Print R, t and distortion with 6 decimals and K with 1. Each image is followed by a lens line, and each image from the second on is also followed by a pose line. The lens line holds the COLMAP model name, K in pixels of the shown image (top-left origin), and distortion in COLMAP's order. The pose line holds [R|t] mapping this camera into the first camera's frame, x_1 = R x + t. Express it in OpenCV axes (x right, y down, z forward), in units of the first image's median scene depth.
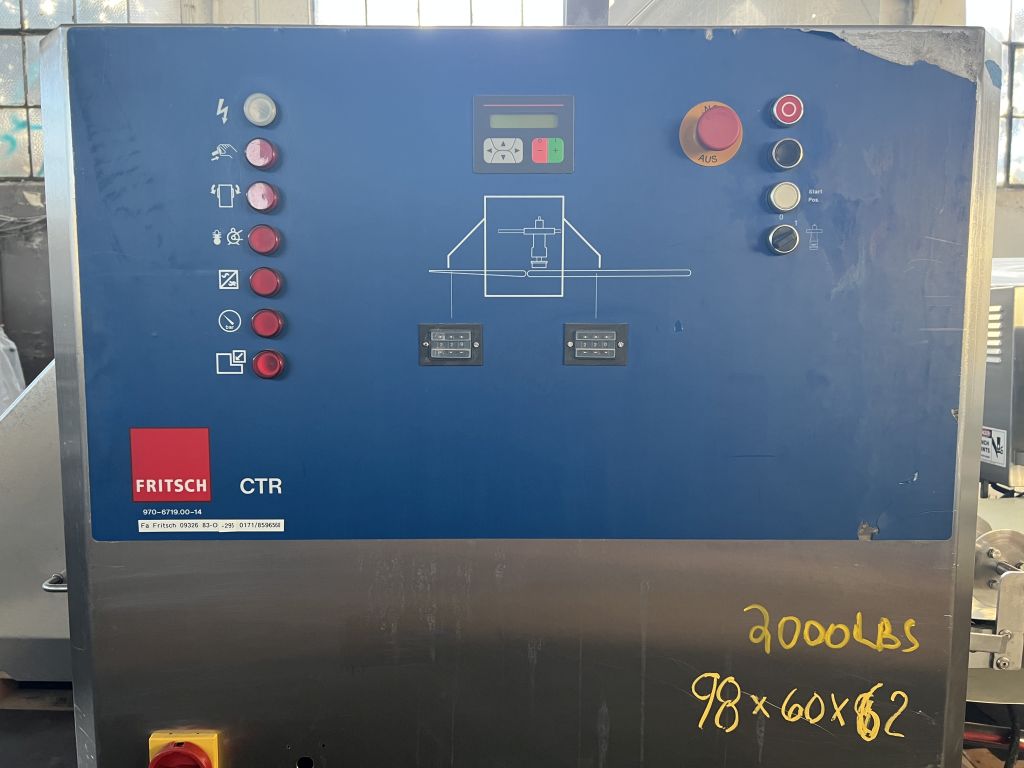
lens RADIAL K [[773.0, 0, 512.0], [0, 773.0, 384.0], [0, 0, 1]] dist [0.071077, -0.084632]
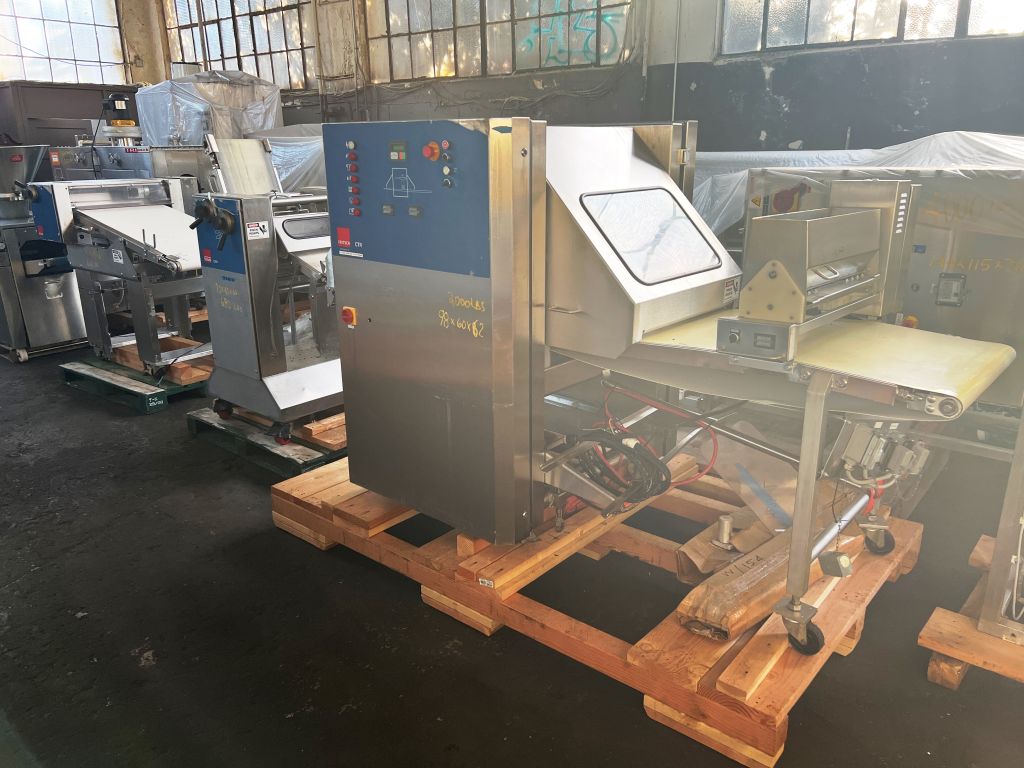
lens RADIAL K [[773.0, 0, 512.0], [0, 773.0, 384.0], [0, 0, 1]] dist [0.071077, -0.084632]
pose [[0.742060, 0.192403, -0.642127, 2.838451], [-0.052777, 0.971718, 0.230170, -0.123321], [0.668252, -0.136911, 0.731228, -1.393727]]
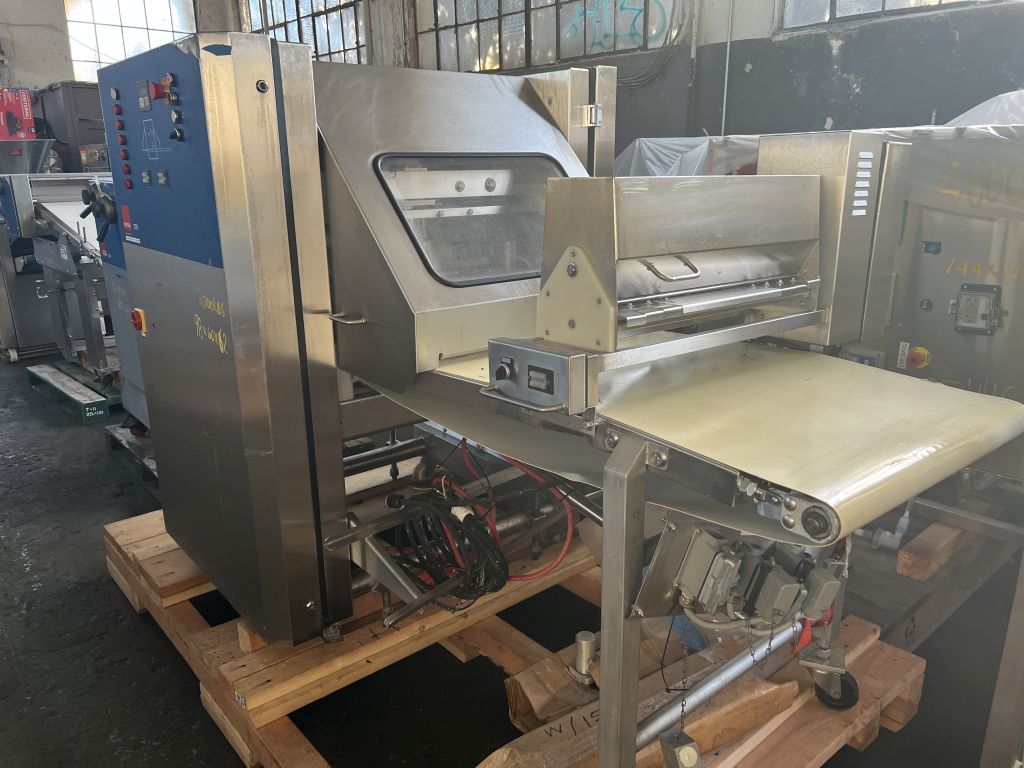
lens RADIAL K [[773.0, 0, 512.0], [0, 773.0, 384.0], [0, 0, 1]] dist [0.071077, -0.084632]
pose [[0.625018, 0.209236, -0.752046, 2.896486], [-0.060840, 0.973534, 0.220295, -0.031565], [0.778236, -0.091934, 0.621206, 0.173808]]
